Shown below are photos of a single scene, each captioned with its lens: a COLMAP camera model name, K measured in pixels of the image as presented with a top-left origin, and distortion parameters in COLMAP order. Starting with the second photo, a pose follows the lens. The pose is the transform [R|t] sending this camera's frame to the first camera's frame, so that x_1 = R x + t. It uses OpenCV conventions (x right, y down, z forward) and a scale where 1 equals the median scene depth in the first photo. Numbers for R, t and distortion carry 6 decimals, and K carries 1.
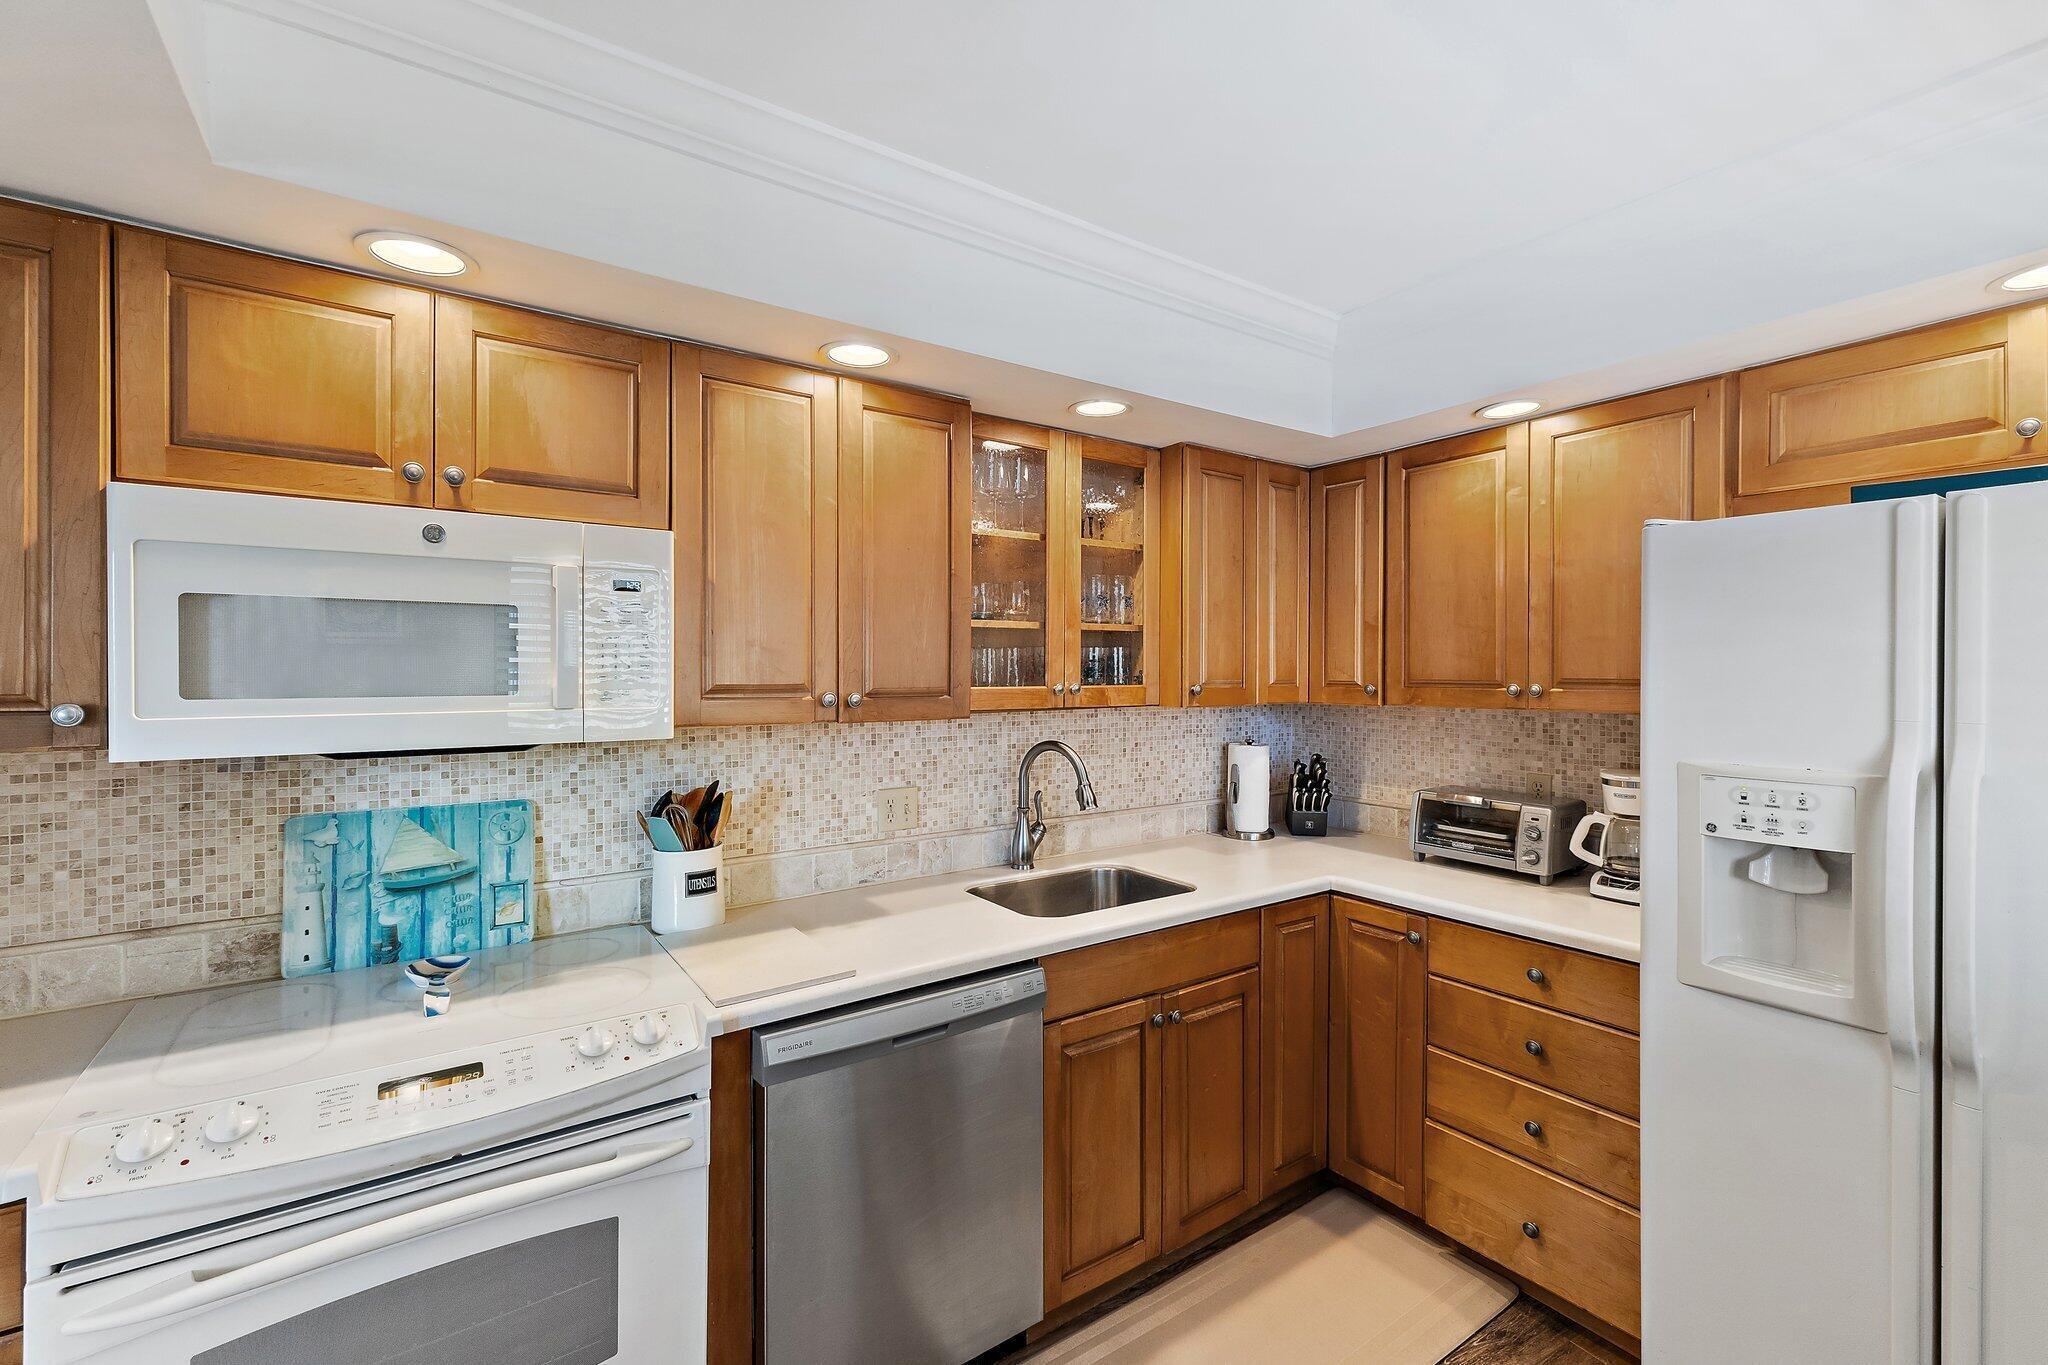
lens RADIAL K [[870.4, 0, 1017.5], [0, 870.4, 664.7], [0, 0, 1]] dist [0.002442, 0.000224]
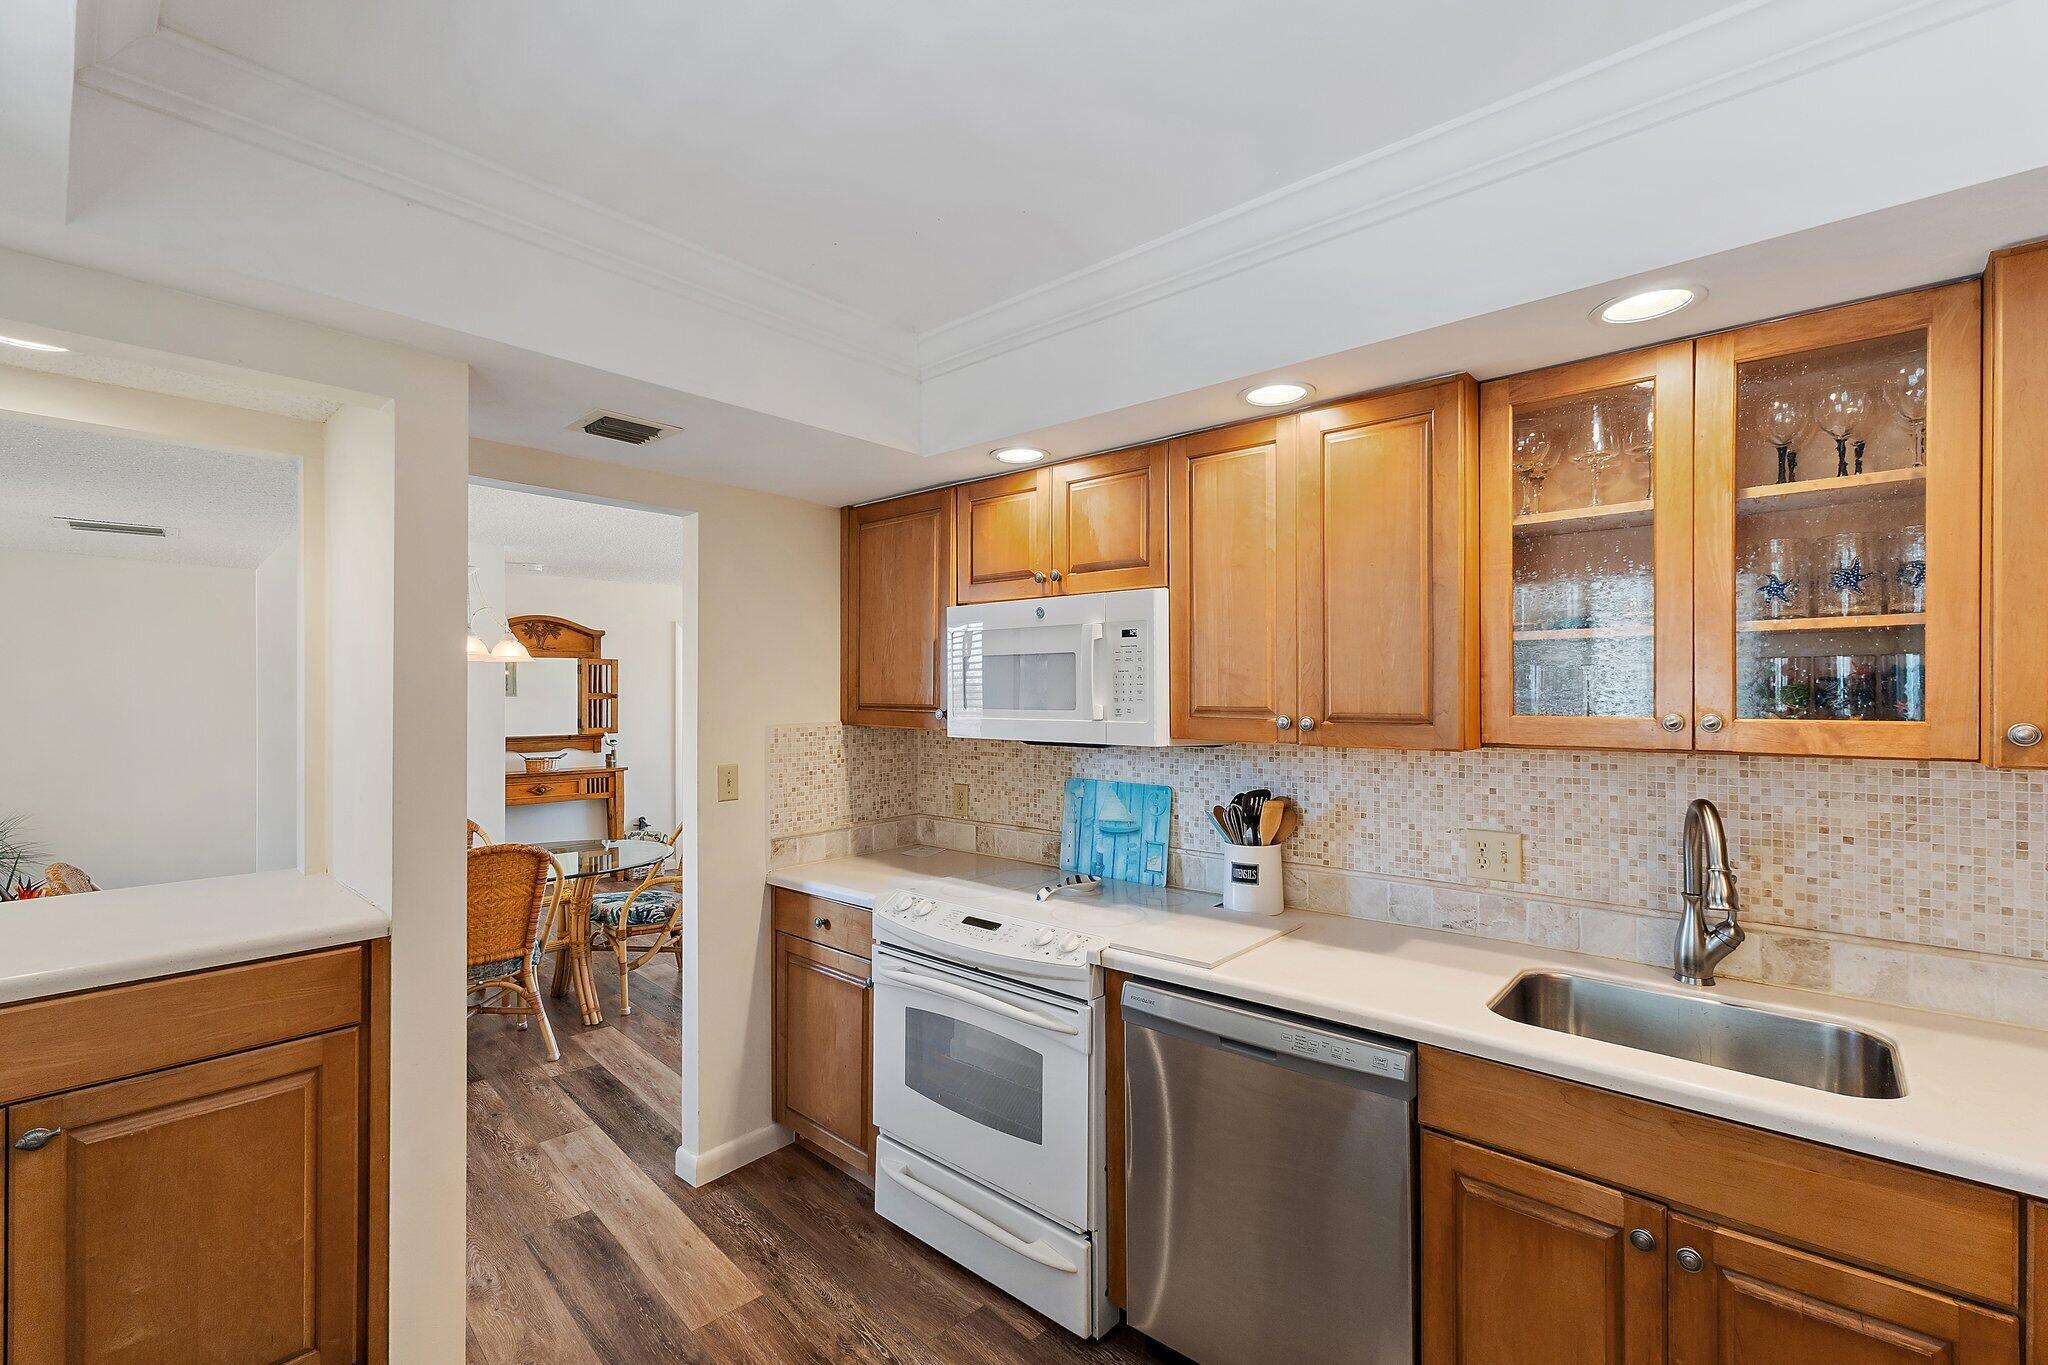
lens RADIAL K [[860.9, 0, 1052.0], [0, 860.9, 686.7], [0, 0, 1]] dist [0.001588, 0.000089]
pose [[0.267018, -0.007178, -0.963665, 0.708746], [0.007581, 0.999957, -0.005348, 0.000340], [0.963662, -0.005877, 0.267061, 0.441101]]
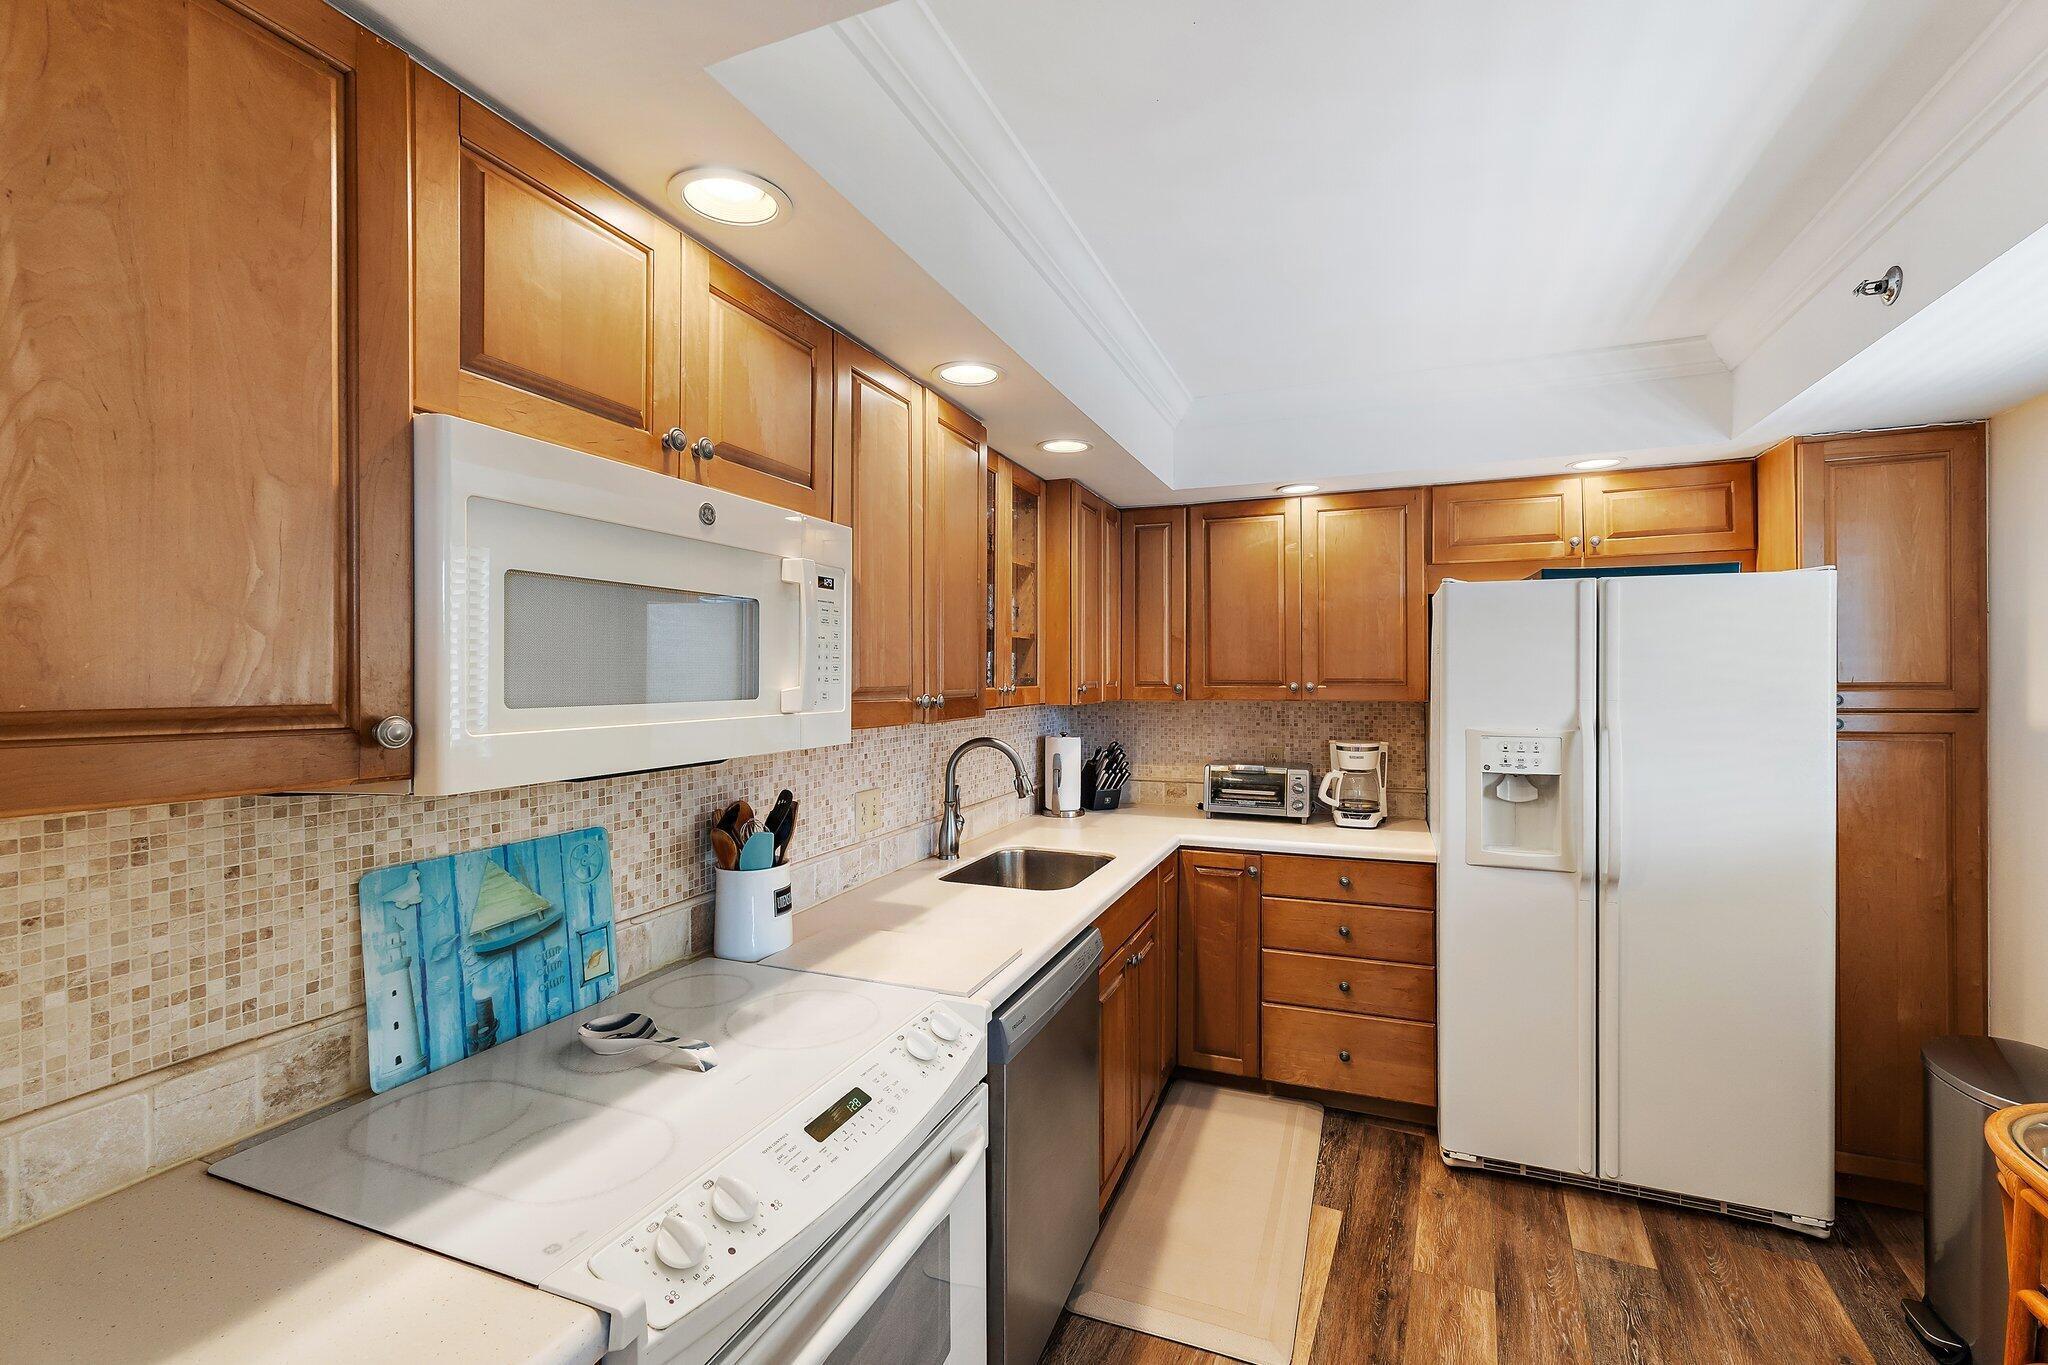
lens RADIAL K [[865.9, 0, 1026.6], [0, 865.9, 665.7], [0, 0, 1]] dist [0.000725, 0.000037]
pose [[0.836899, 0.005082, 0.547333, -0.663722], [-0.002809, 0.999984, -0.004990, 0.003197], [-0.547350, 0.002639, 0.836900, 0.078656]]
